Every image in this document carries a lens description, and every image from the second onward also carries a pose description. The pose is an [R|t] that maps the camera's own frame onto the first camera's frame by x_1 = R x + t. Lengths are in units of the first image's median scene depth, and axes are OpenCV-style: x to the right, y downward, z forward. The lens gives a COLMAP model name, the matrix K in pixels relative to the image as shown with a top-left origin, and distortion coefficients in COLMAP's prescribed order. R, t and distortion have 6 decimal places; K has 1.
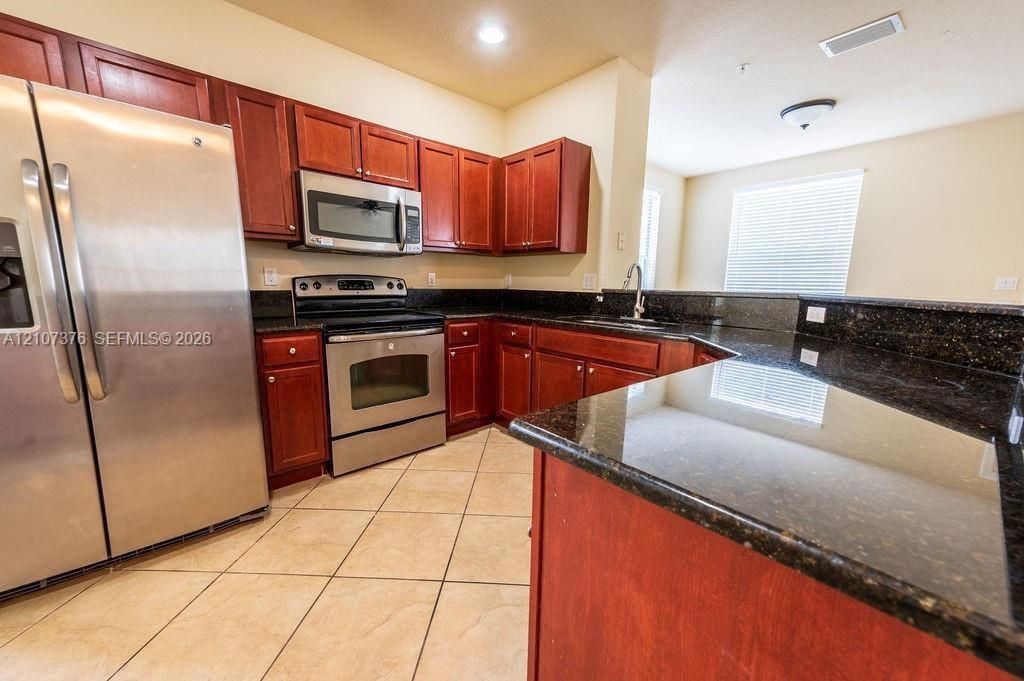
lens RADIAL K [[394.7, 0, 512.0], [0, 394.7, 340.5], [0, 0, 1]] dist [0.025416, 0.000086]
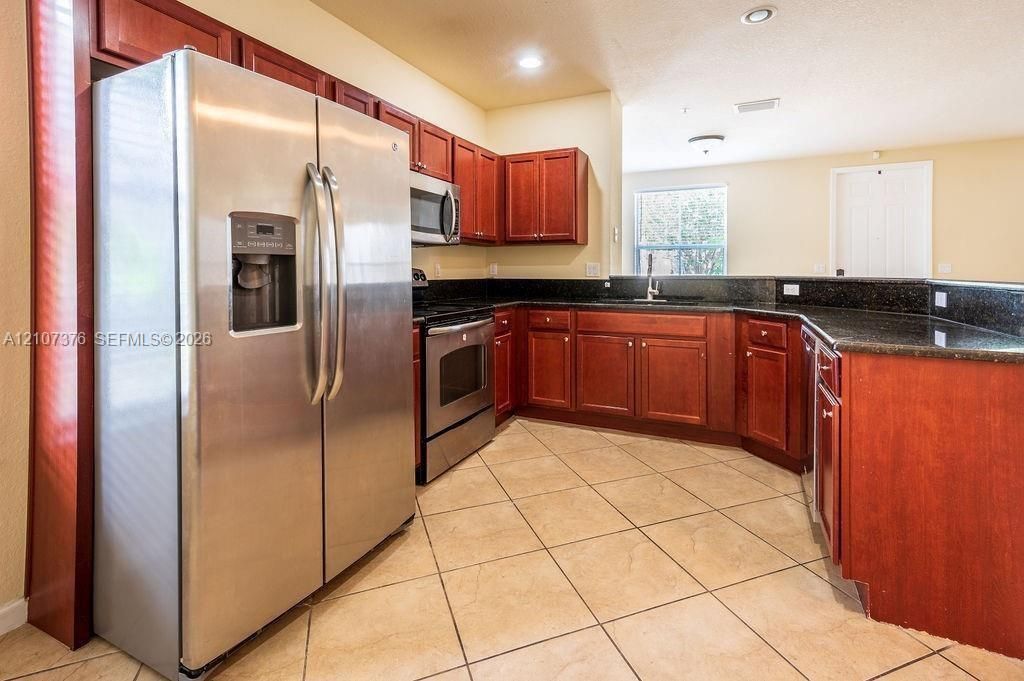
lens RADIAL K [[472.1, 0, 514.4], [0, 472.1, 271.8], [0, 0, 1]] dist [0.019525, 0.000128]
pose [[0.918498, -0.015996, 0.395101, -0.597570], [0.074042, 0.988466, -0.132108, 0.016786], [-0.388431, 0.150595, 0.909089, -0.127984]]
